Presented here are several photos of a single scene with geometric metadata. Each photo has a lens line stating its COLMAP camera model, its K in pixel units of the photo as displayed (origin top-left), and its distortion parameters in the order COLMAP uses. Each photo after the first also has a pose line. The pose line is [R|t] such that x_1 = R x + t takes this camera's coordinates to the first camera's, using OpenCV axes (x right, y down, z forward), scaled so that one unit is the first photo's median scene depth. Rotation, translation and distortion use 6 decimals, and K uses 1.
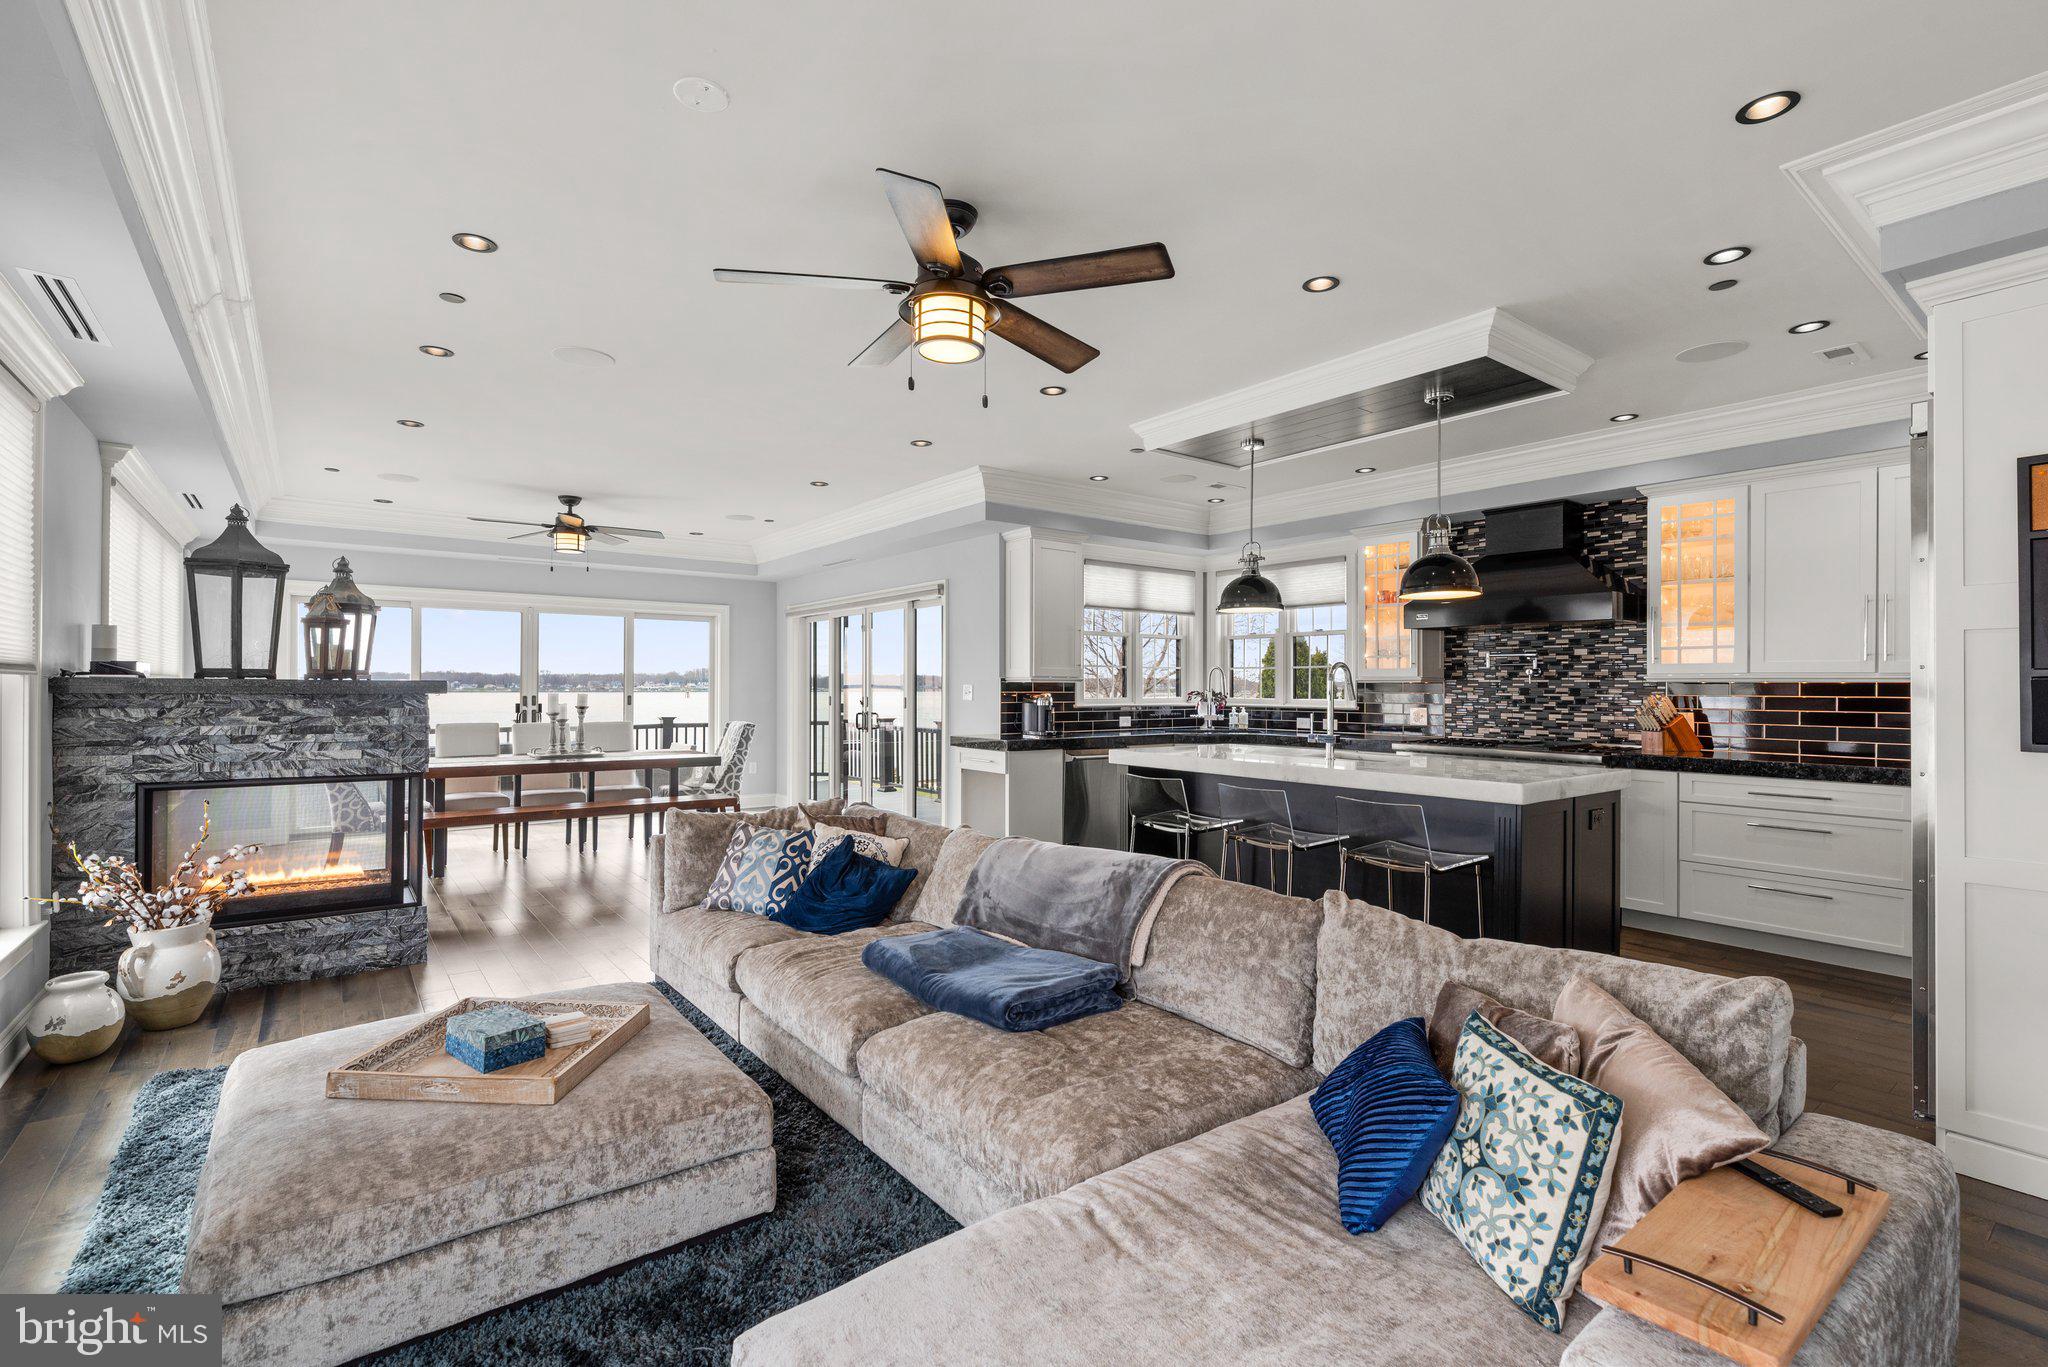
lens RADIAL K [[919.5, 0, 1028.9], [0, 919.5, 684.9], [0, 0, 1]] dist [-0.000654, -0.000256]
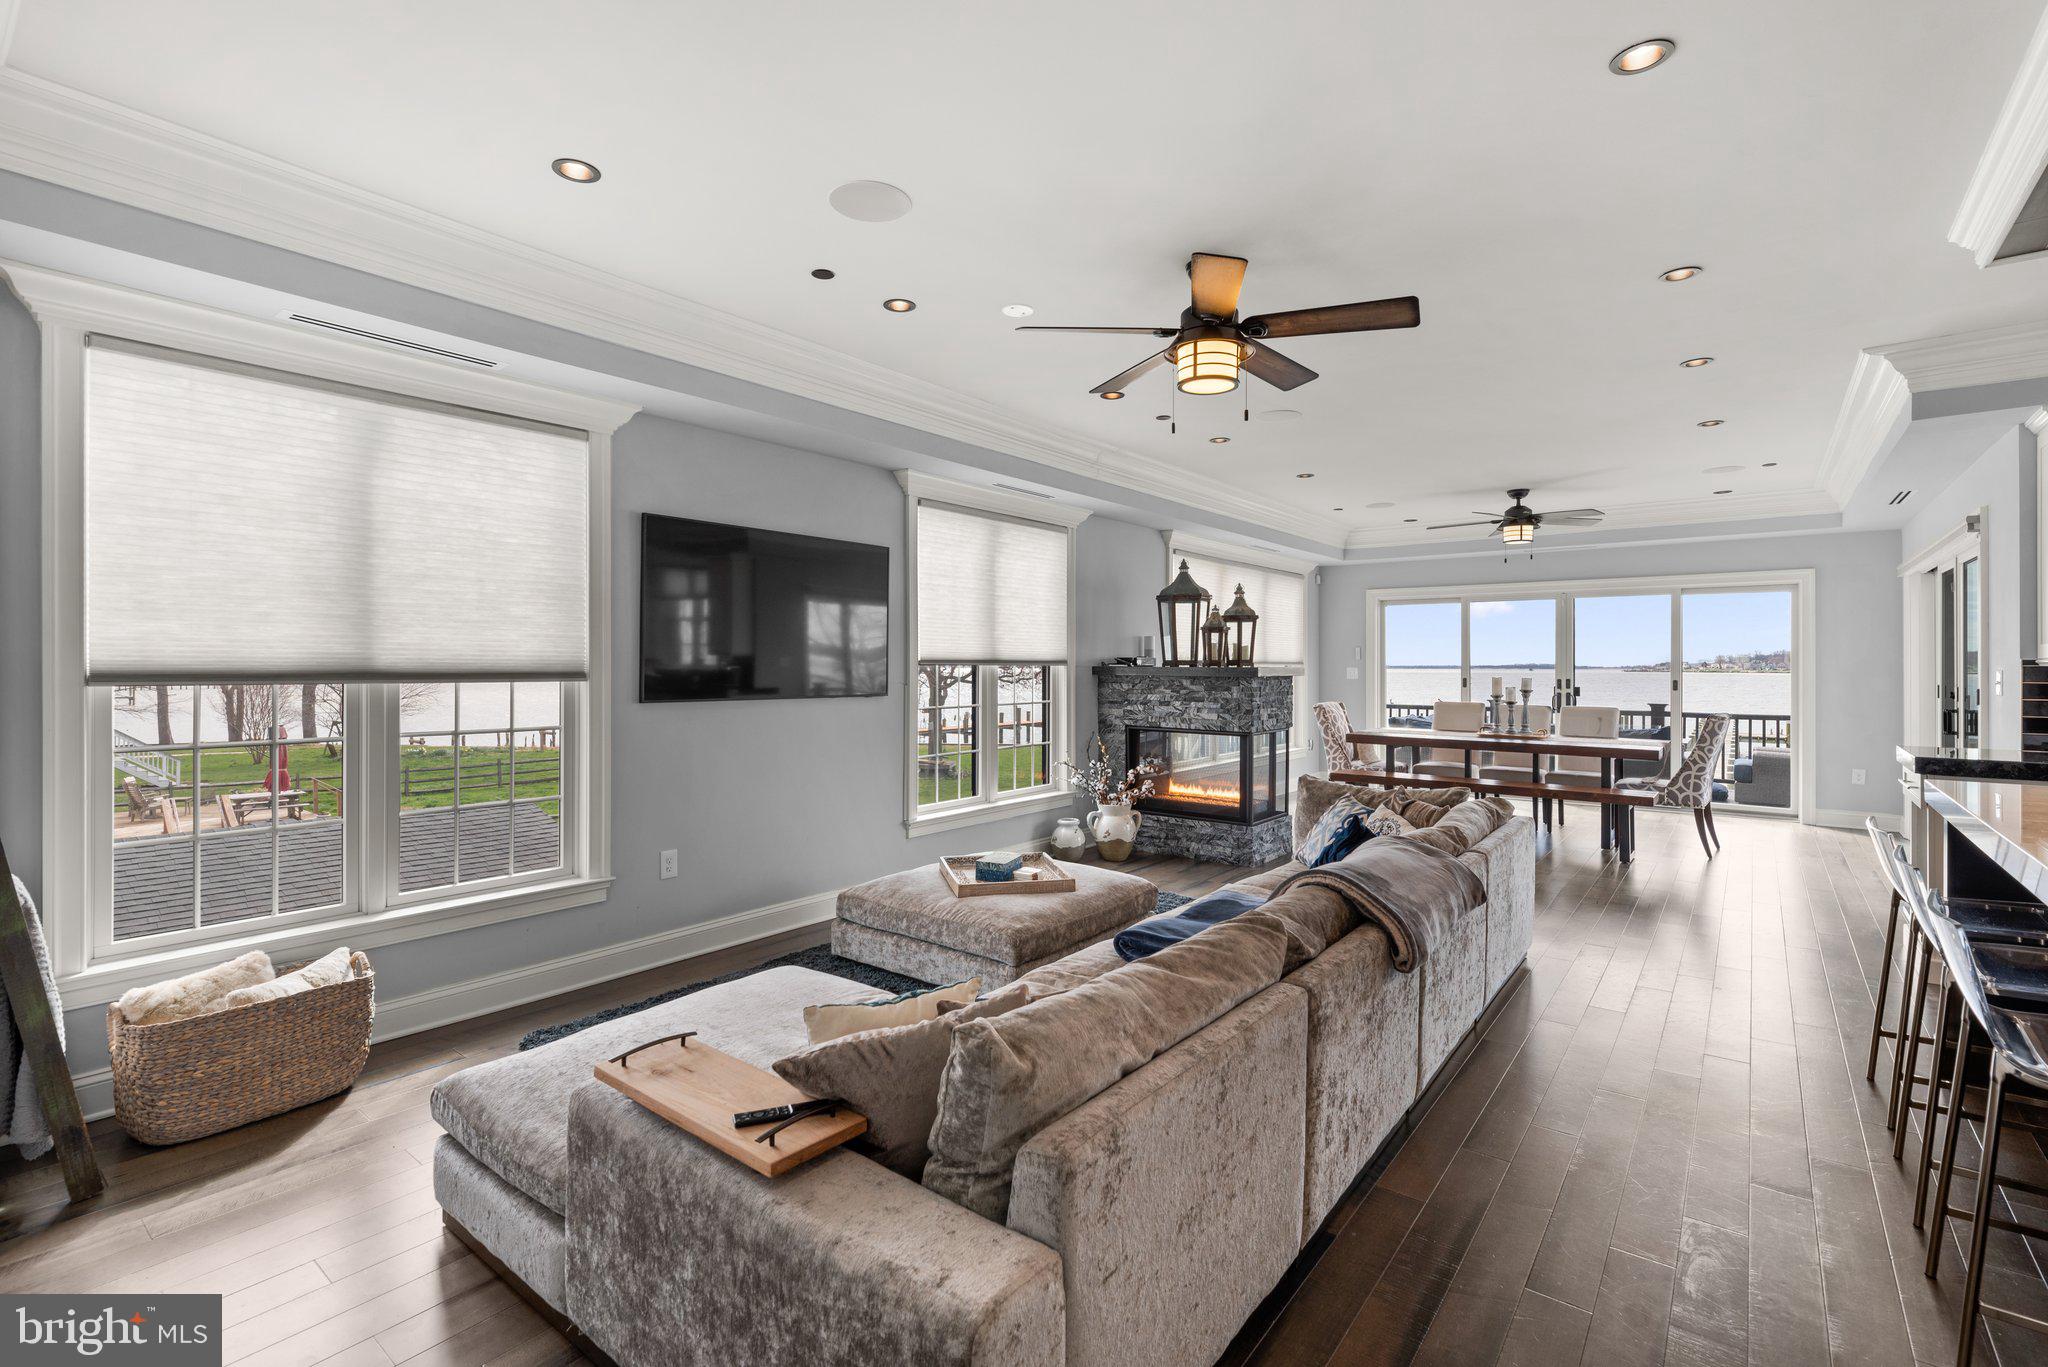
lens RADIAL K [[919.5, 0, 1024.2], [0, 919.5, 660.0], [0, 0, 1]] dist [-0.000654, -0.000256]
pose [[0.237670, -0.007524, -0.971317, 0.474196], [0.002601, 0.999971, -0.007110, -0.005262], [0.971342, -0.000837, 0.237683, 0.244934]]
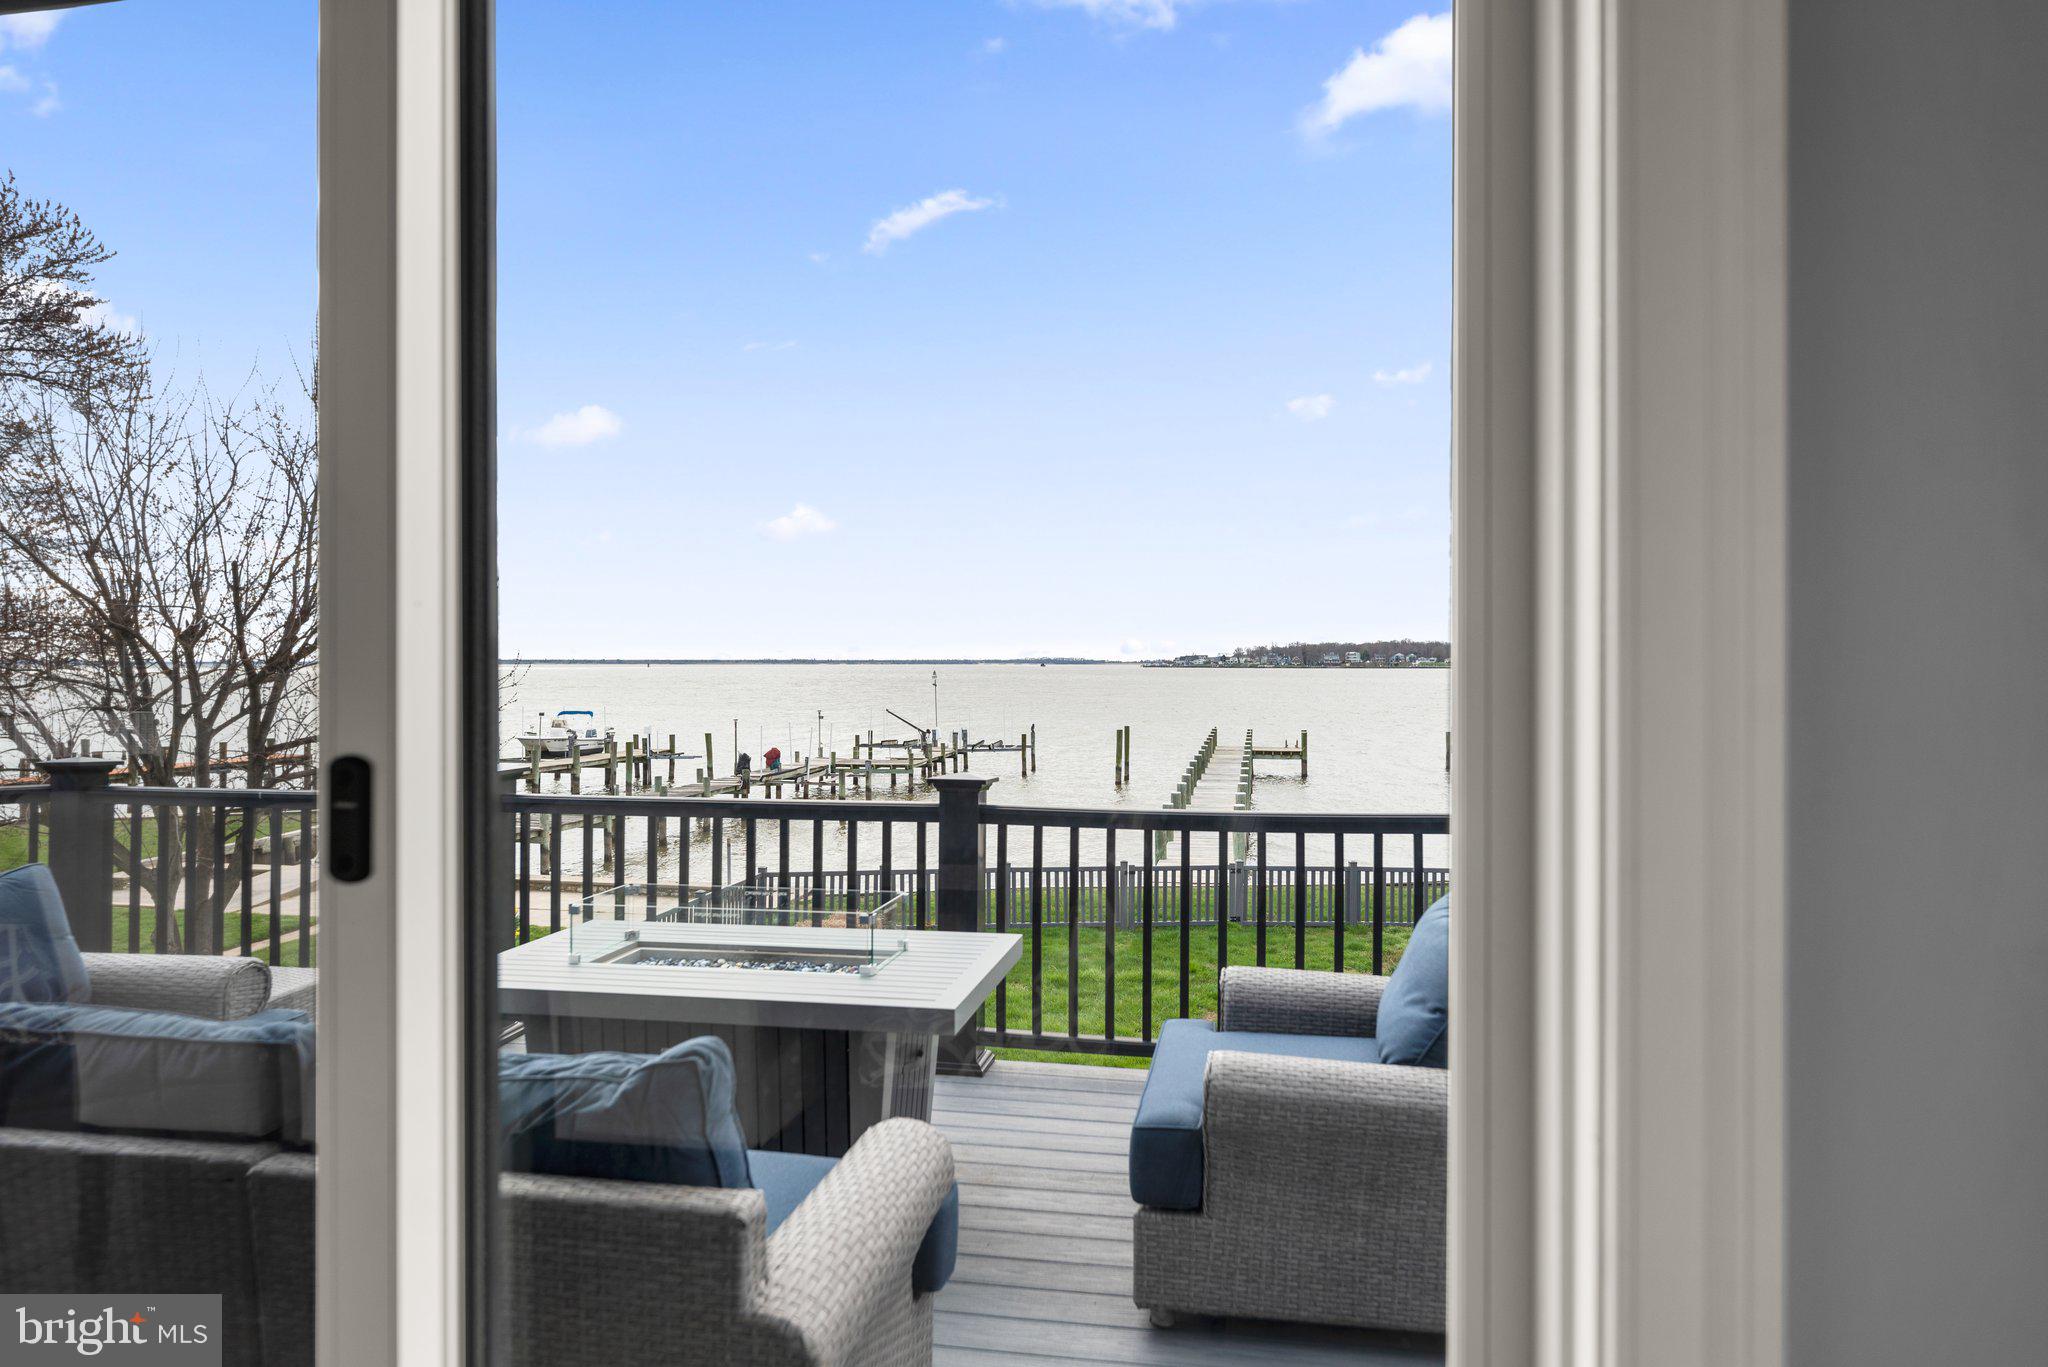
lens RADIAL K [[1348.2, 0, 1023.8], [0, 1348.2, 673.7], [0, 0, 1]] dist [0.001491, 0.000103]
pose [[0.666856, 0.005975, -0.745163, -0.497660], [0.002676, 0.999942, 0.010413, 0.006388], [0.745182, -0.008938, 0.666801, 1.530936]]
